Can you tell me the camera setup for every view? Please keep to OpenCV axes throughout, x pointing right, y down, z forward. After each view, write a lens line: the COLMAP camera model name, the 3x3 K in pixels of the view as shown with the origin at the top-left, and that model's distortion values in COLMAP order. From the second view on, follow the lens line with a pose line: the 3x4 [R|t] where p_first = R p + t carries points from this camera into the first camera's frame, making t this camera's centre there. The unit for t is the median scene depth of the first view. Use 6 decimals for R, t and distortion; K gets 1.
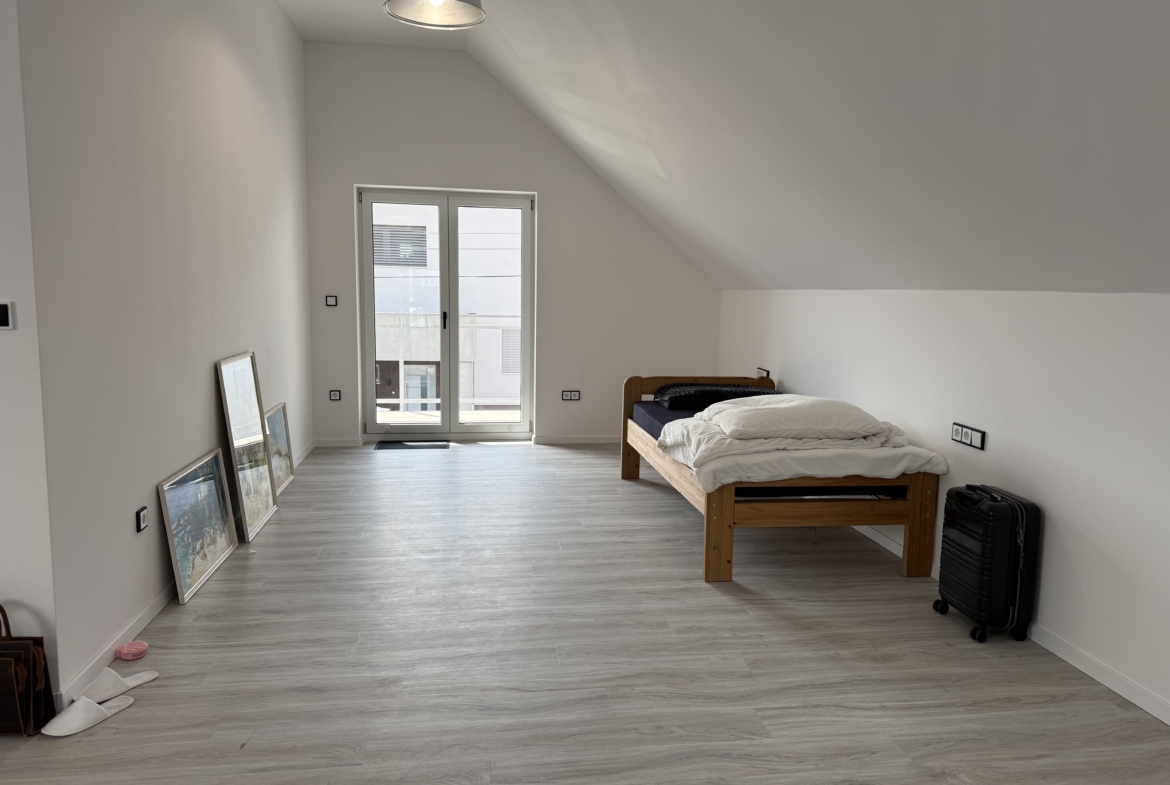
lens RADIAL K [[808.9, 0, 587.3], [0, 808.9, 393.3], [0, 0, 1]] dist [0.060175, -0.012379]
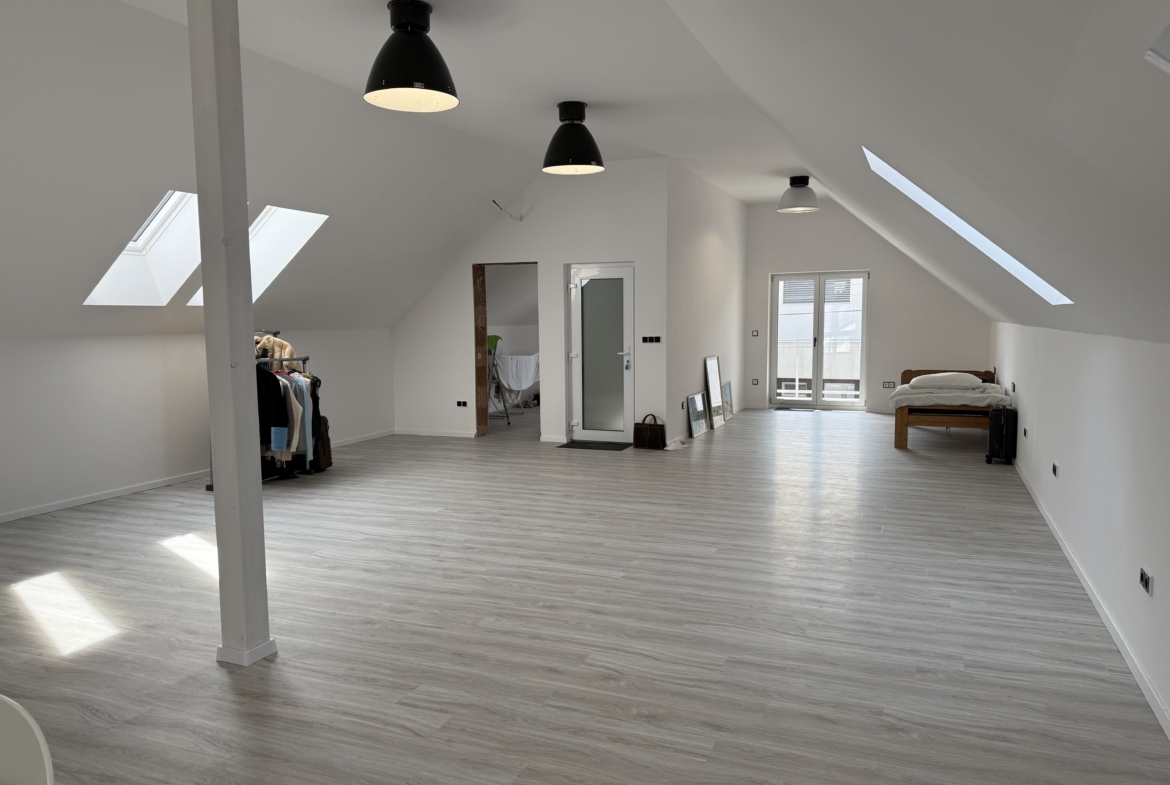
lens RADIAL K [[808.9, 0, 584.9], [0, 808.9, 412.1], [0, 0, 1]] dist [0.060175, -0.012379]
pose [[0.856873, 0.033084, -0.514464, 0.573203], [-0.040156, 0.999190, -0.002627, 0.162968], [0.513961, 0.022910, 0.857508, -1.461626]]
